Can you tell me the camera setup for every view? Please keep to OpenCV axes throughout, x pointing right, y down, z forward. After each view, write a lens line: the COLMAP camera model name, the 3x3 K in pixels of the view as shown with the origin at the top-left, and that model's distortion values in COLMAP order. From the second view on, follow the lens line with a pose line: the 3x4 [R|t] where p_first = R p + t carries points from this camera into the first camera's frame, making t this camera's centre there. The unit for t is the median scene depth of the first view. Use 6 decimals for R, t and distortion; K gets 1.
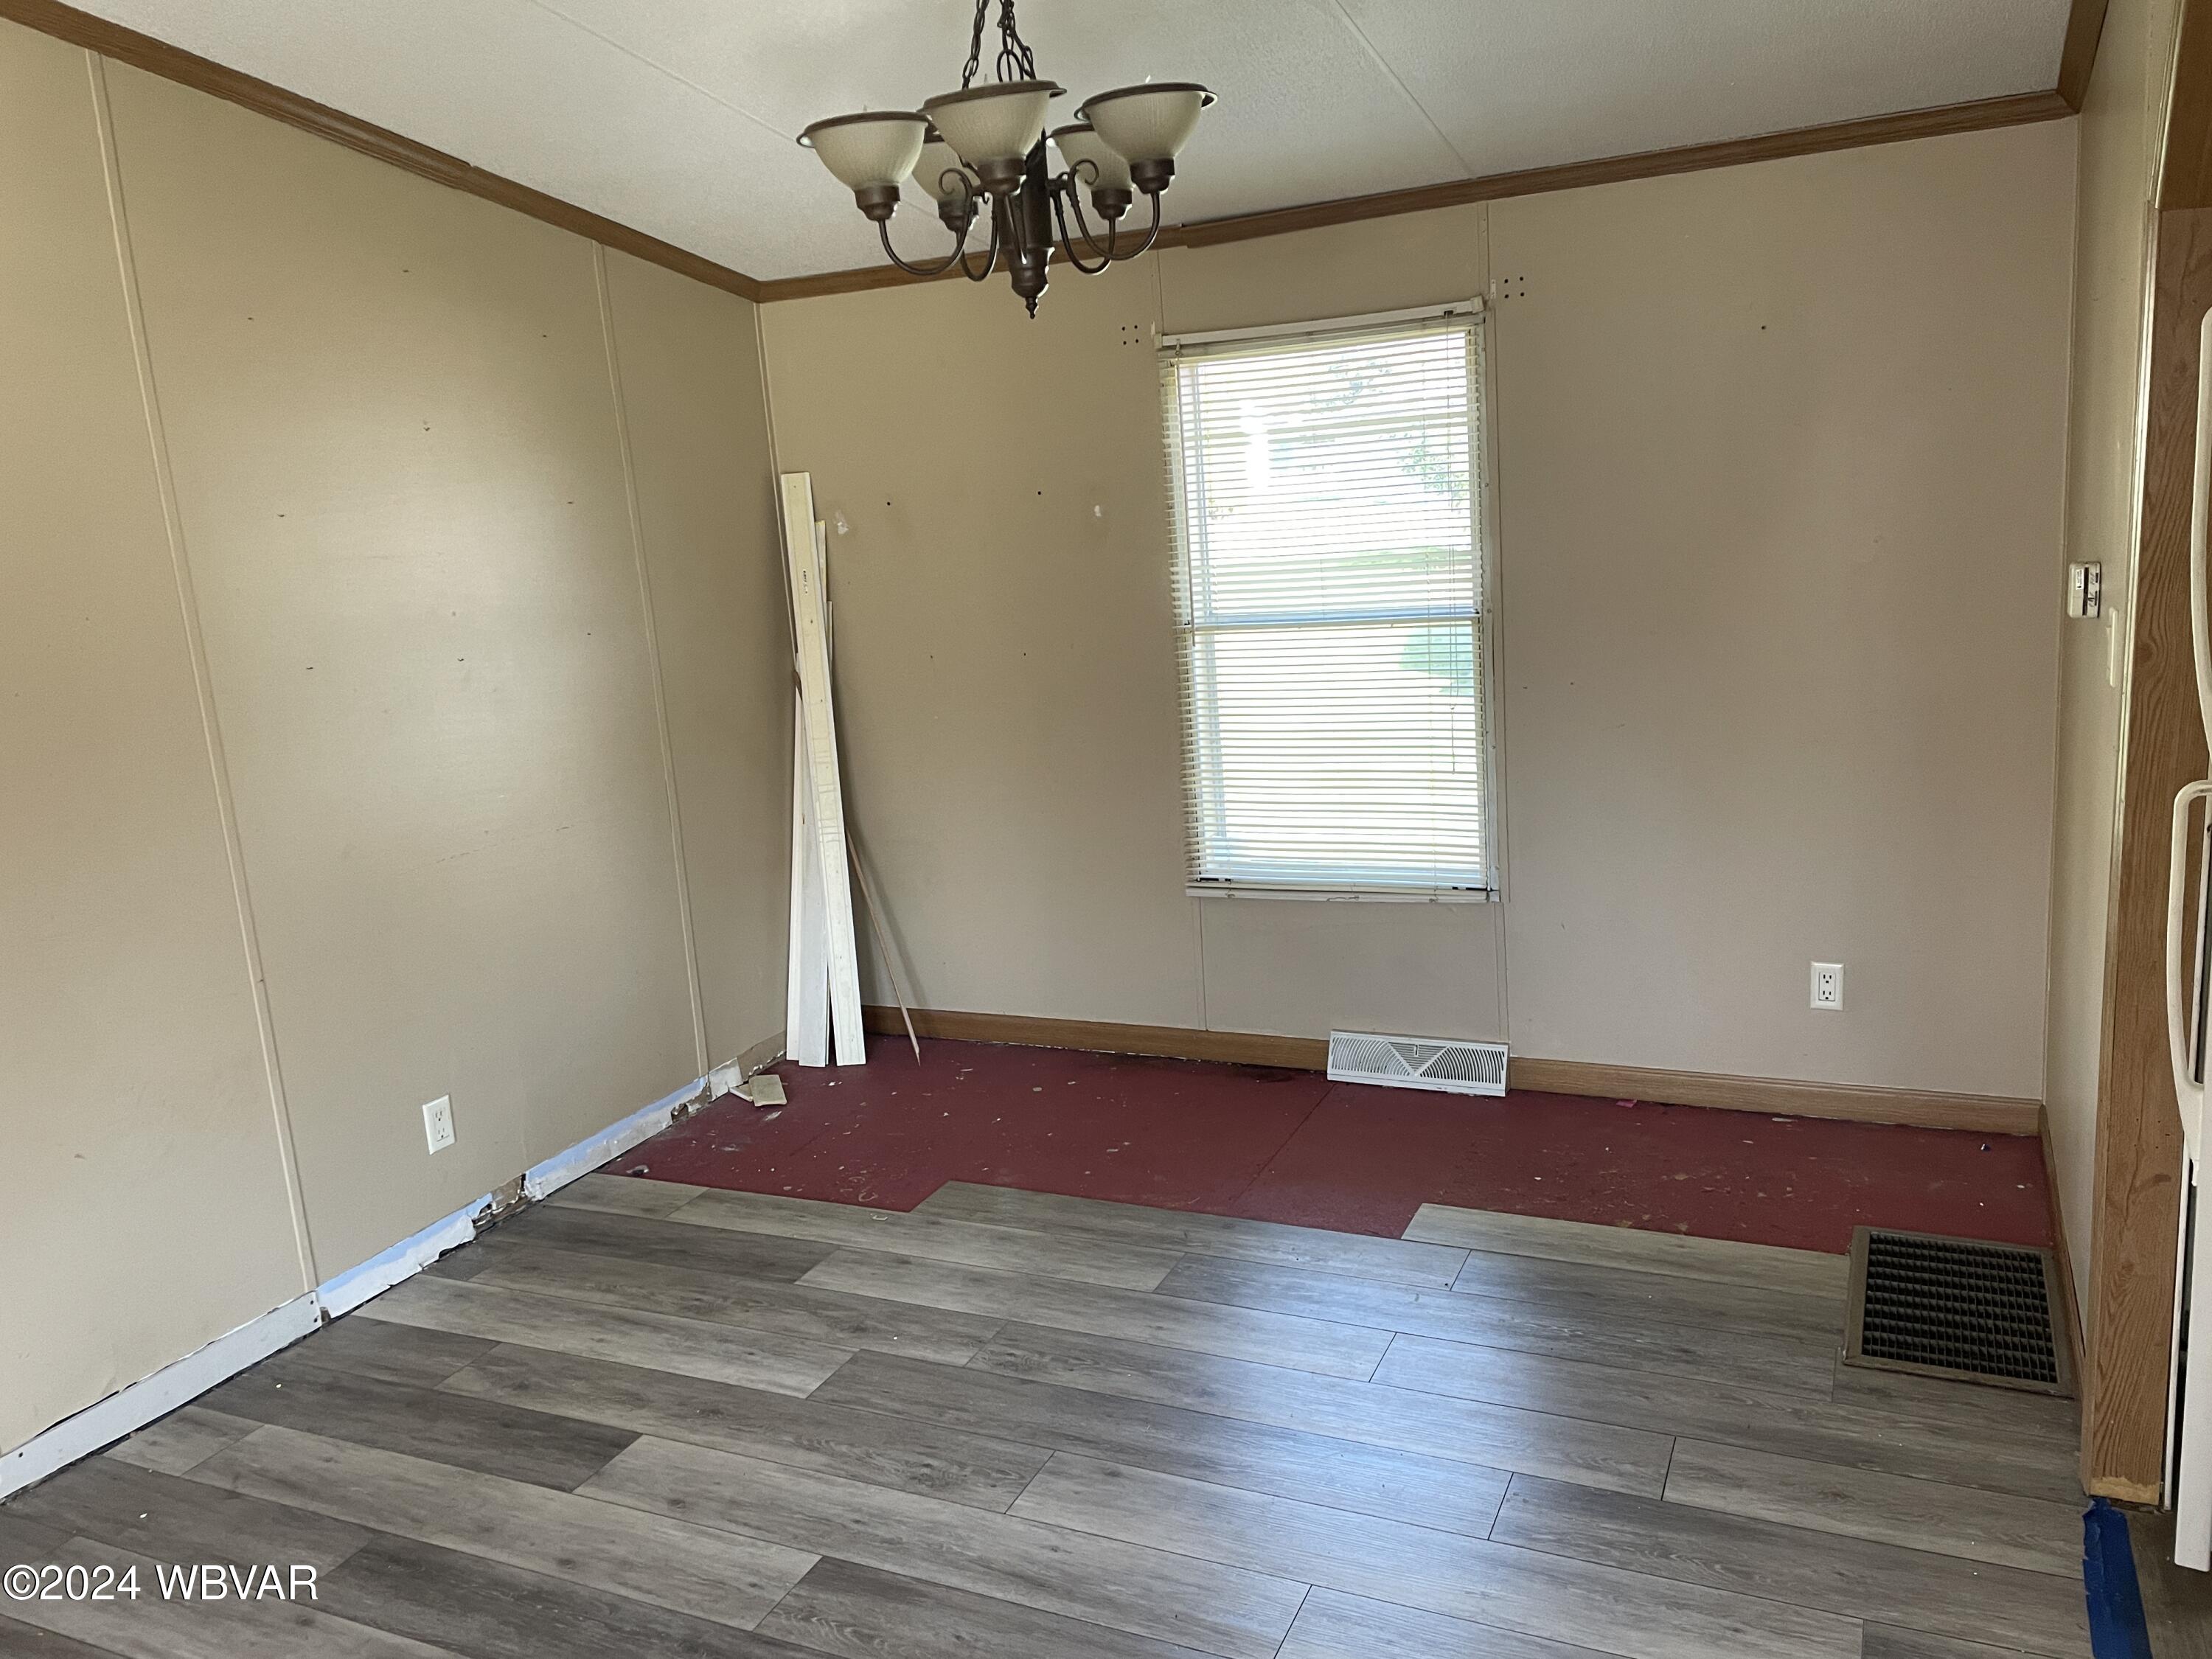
lens RADIAL K [[1664.1, 0, 1125.5], [0, 1664.1, 814.3], [0, 0, 1]] dist [0.080086, -0.096455]
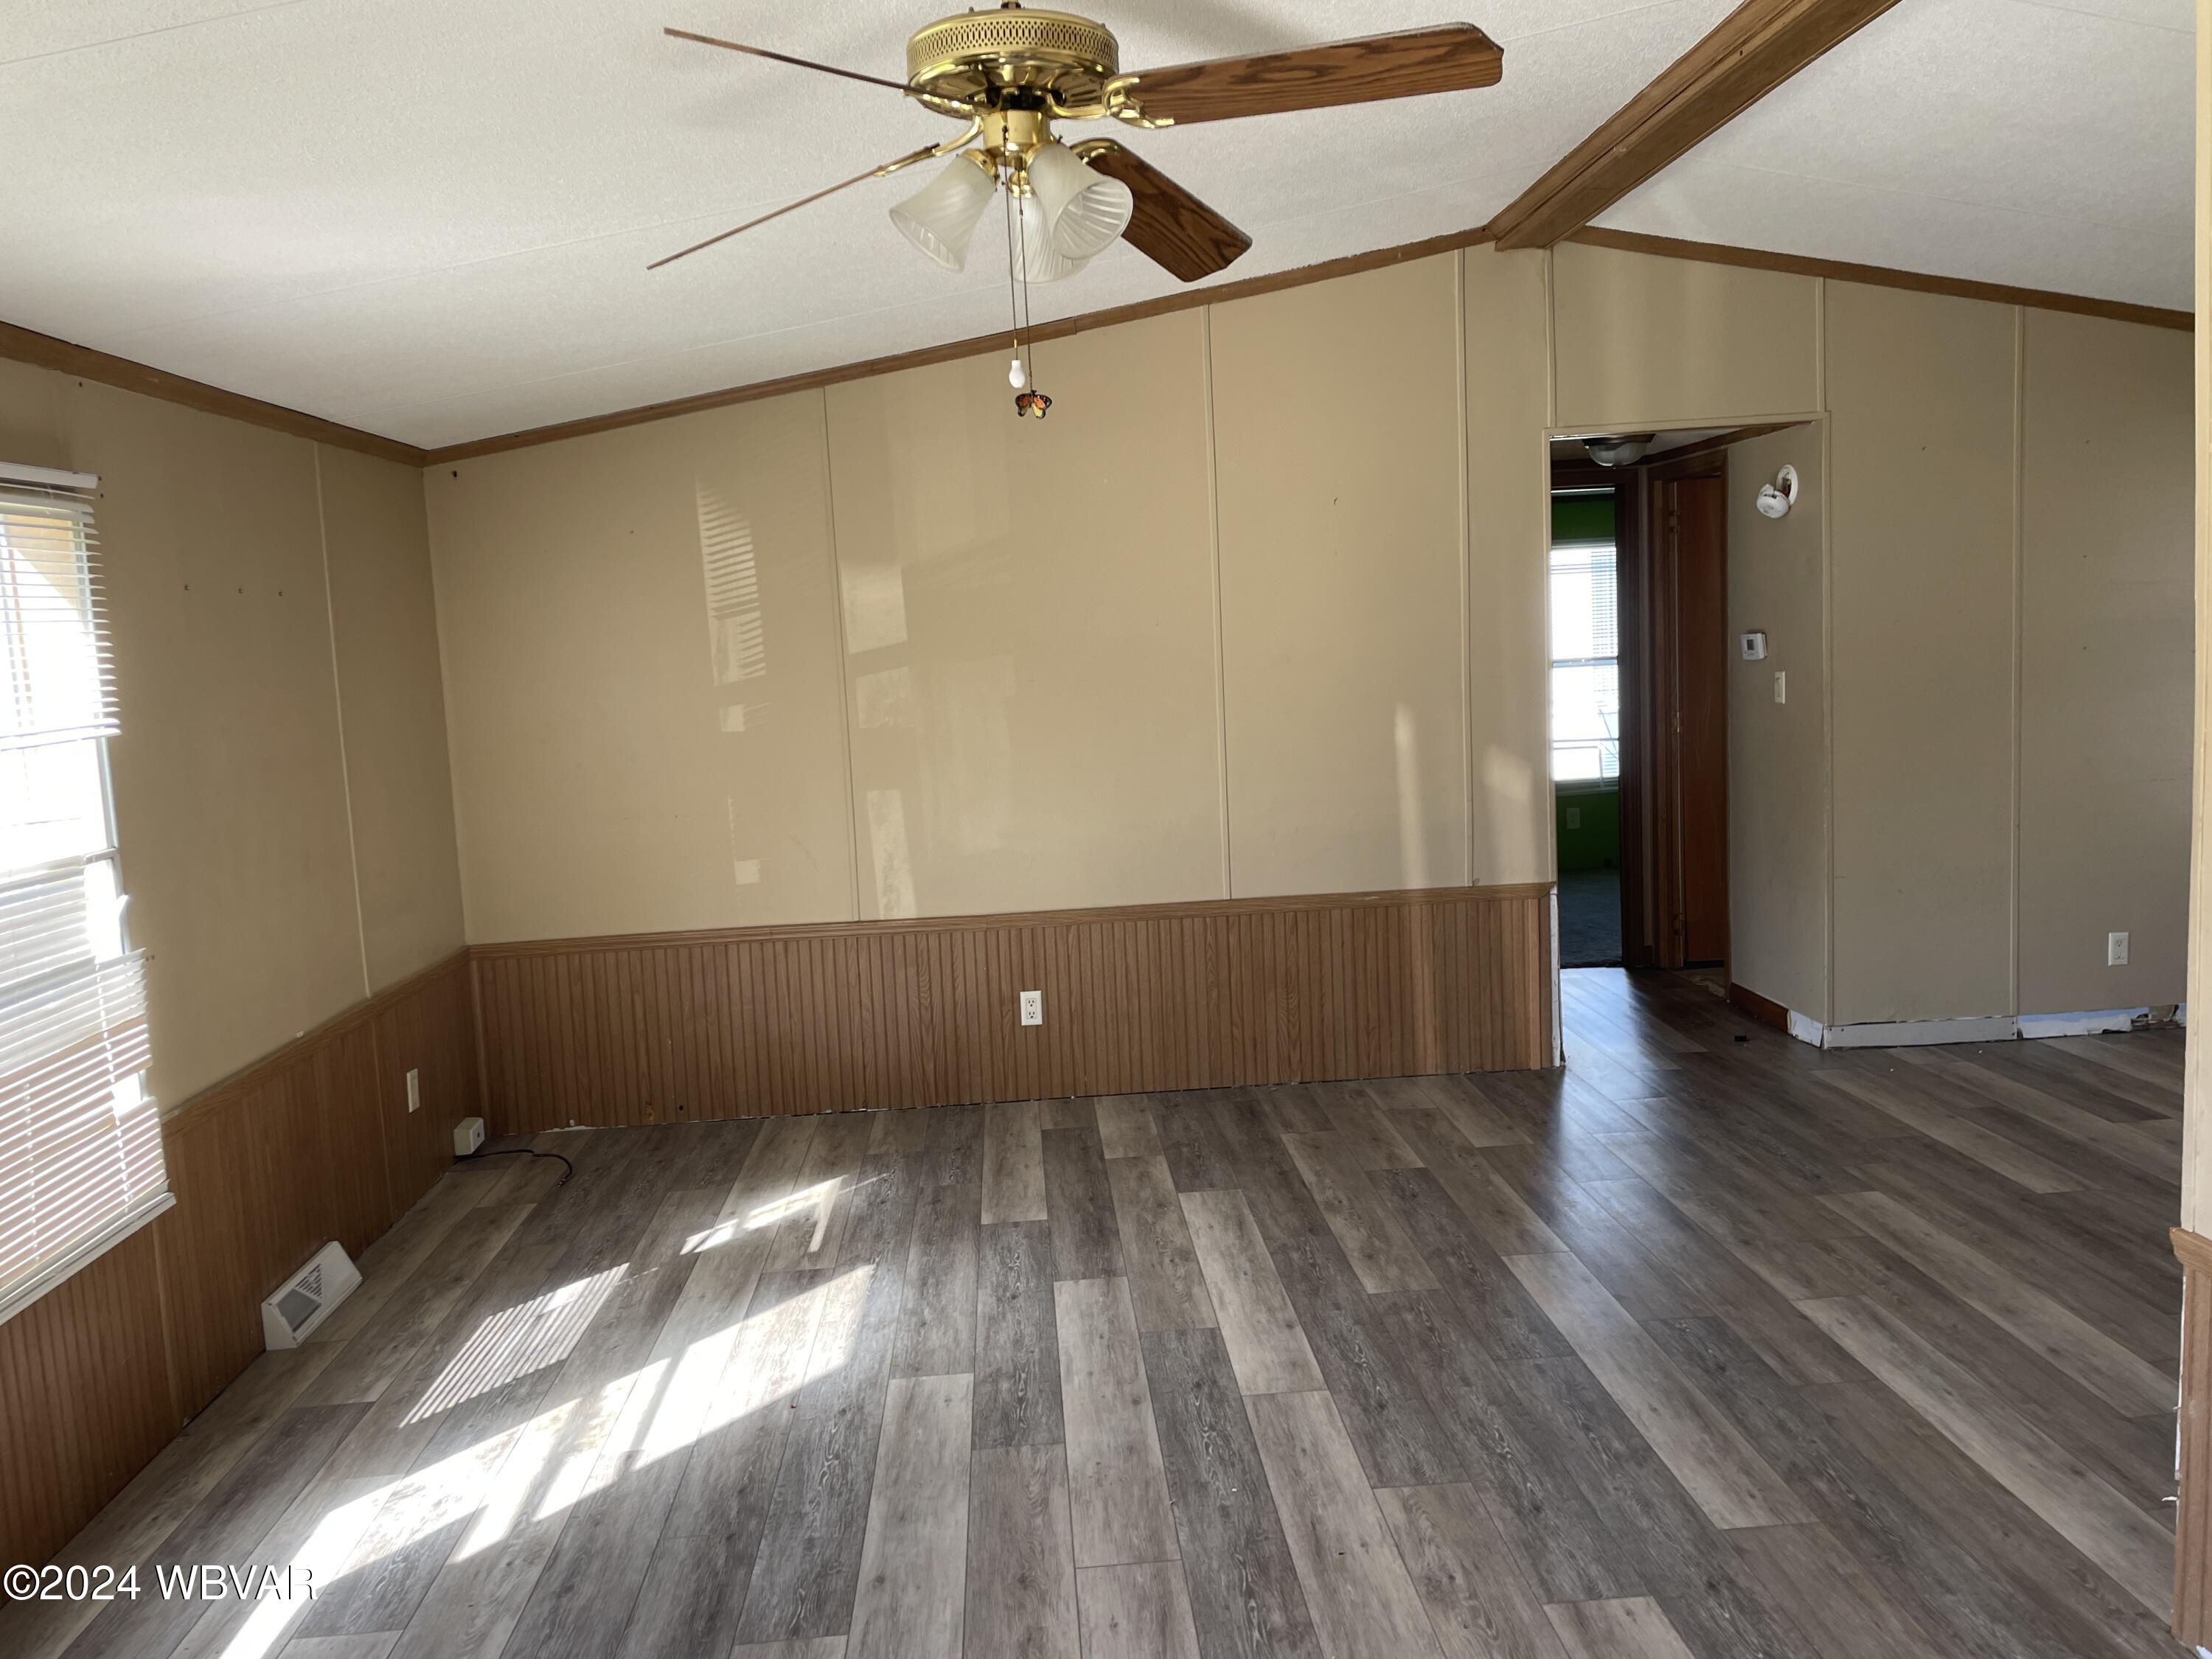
lens RADIAL K [[1664.1, 0, 1117.8], [0, 1664.1, 797.4], [0, 0, 1]] dist [0.080086, -0.096455]
pose [[0.487336, 0.138191, -0.862210, 0.471264], [-0.161046, 0.984684, 0.066795, 0.093073], [0.858235, 0.106304, 0.502127, -0.591555]]
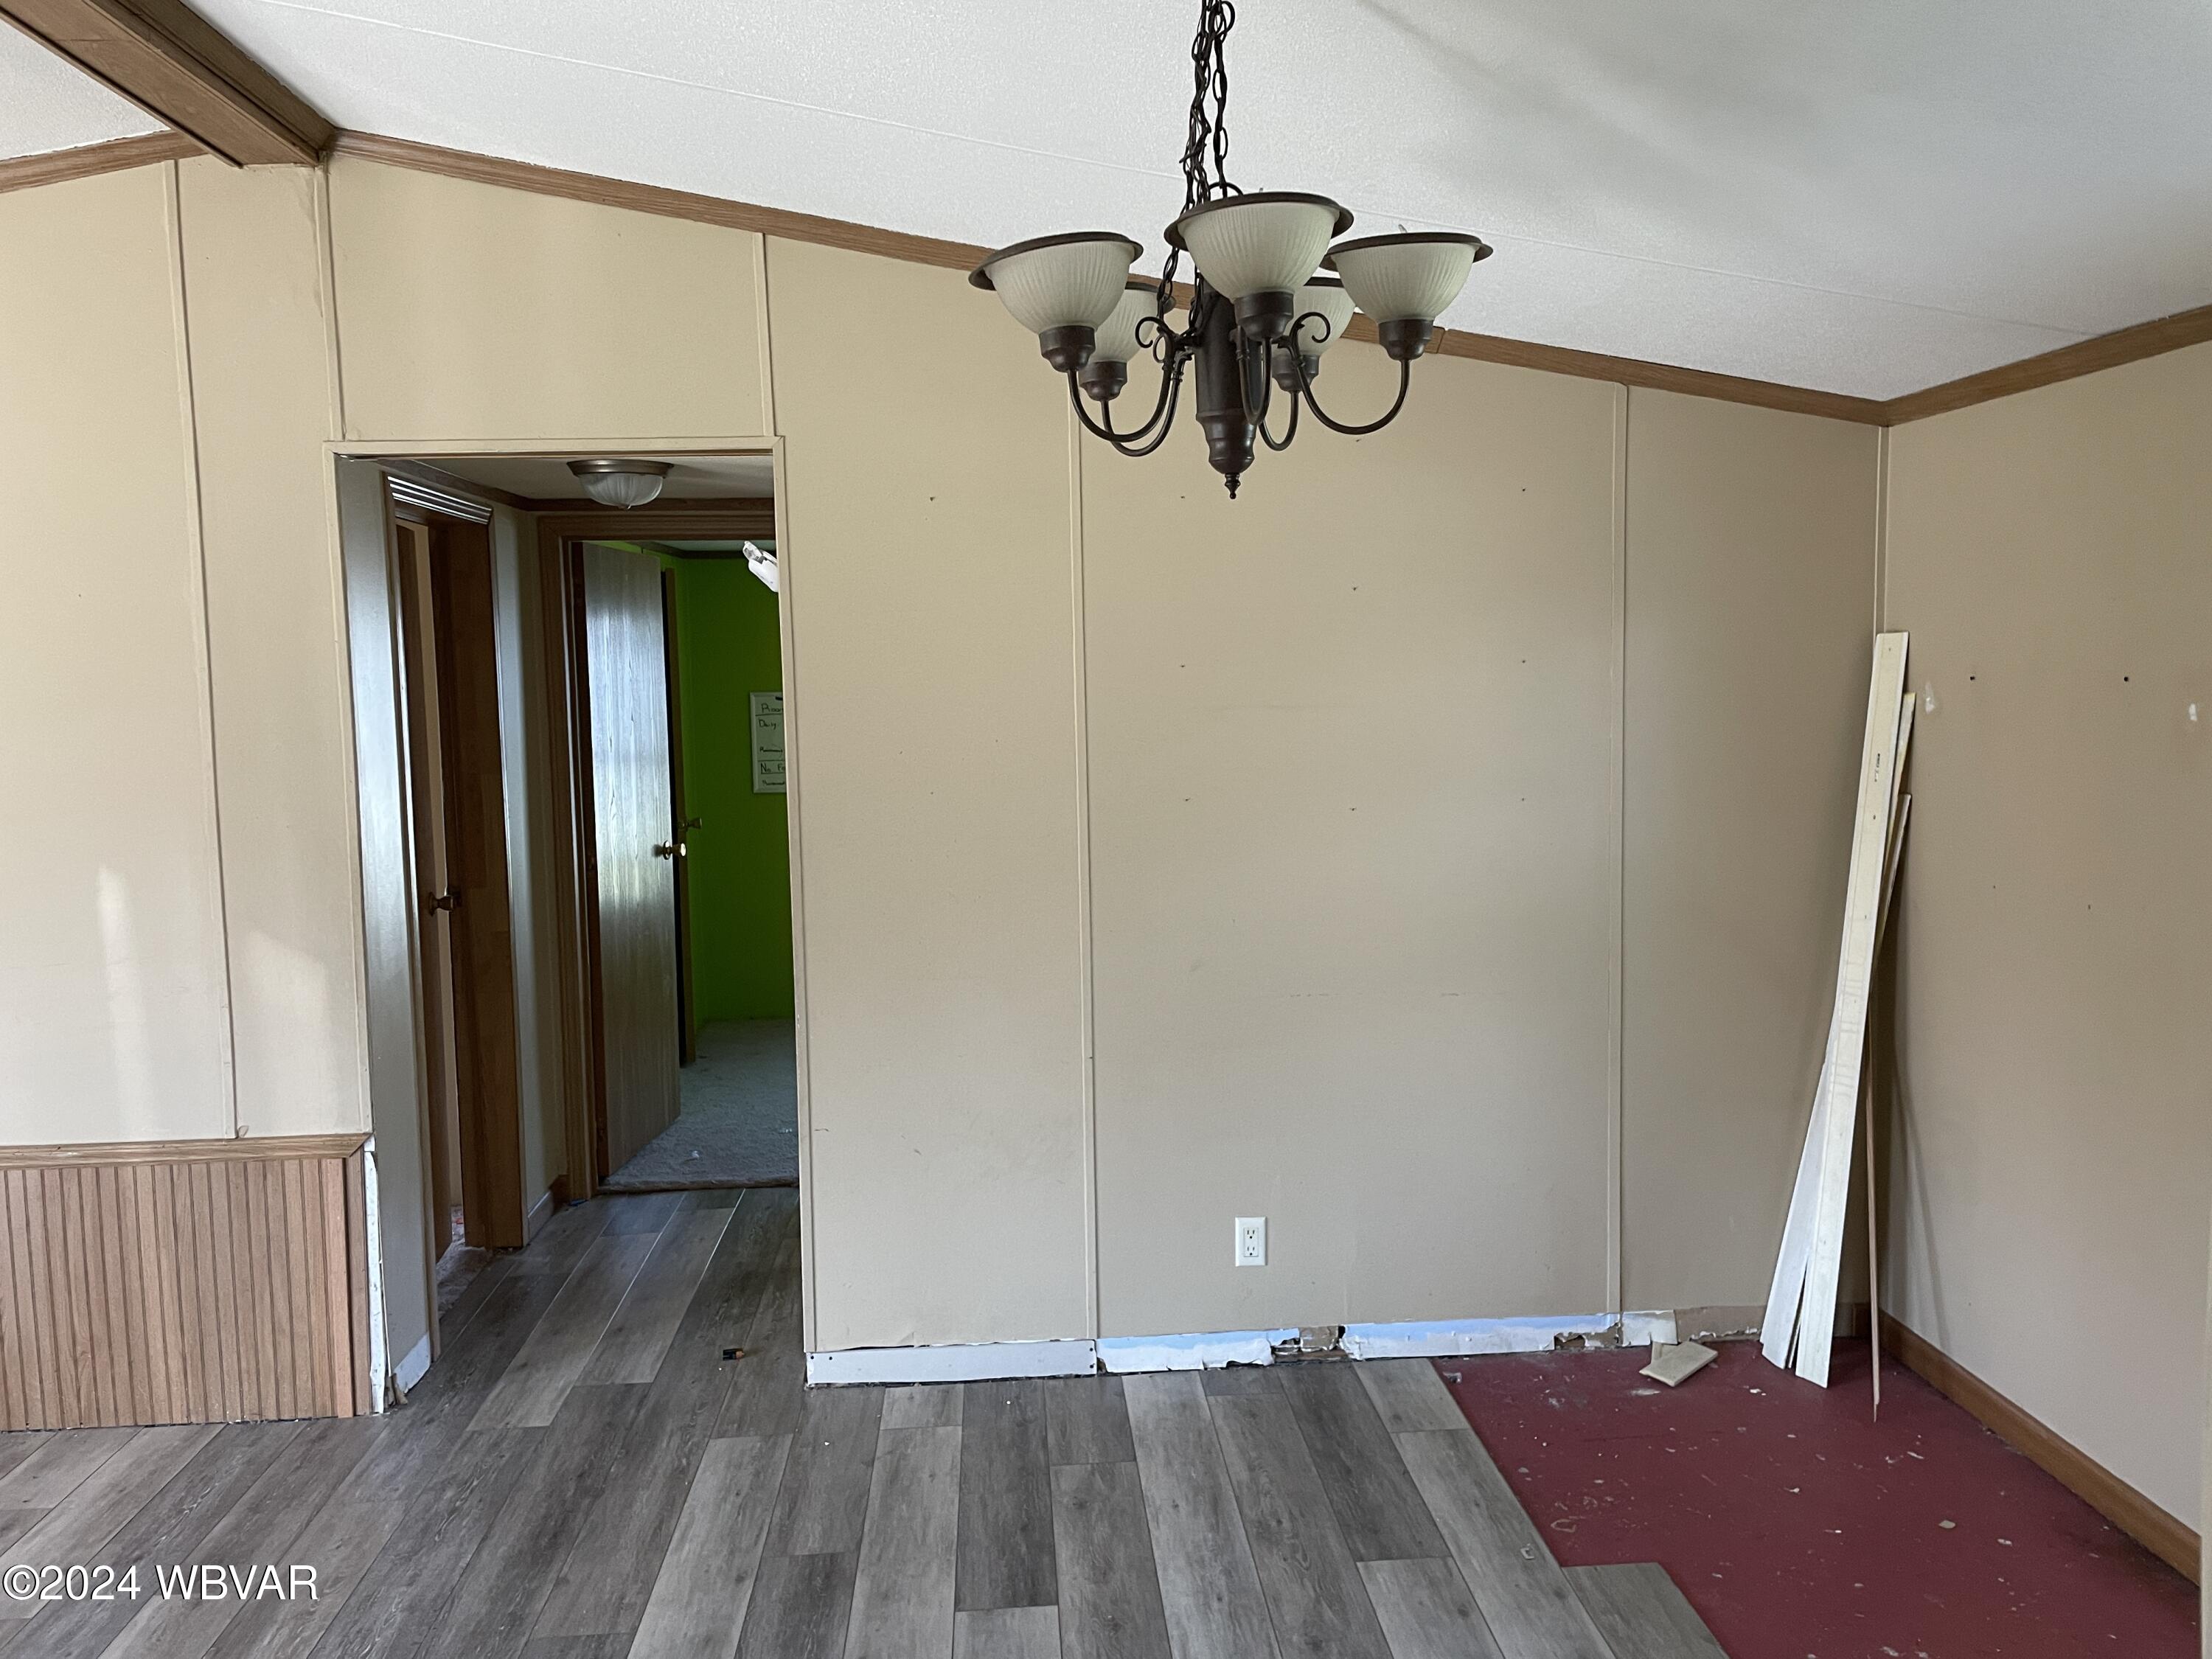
lens RADIAL K [[1664.1, 0, 1114.4], [0, 1664.1, 799.8], [0, 0, 1]] dist [0.080086, -0.096455]
pose [[0.486839, 0.132100, -0.863445, 0.418995], [-0.188065, 0.981167, 0.044073, -0.116903], [0.853006, 0.140928, 0.502514, 0.372640]]
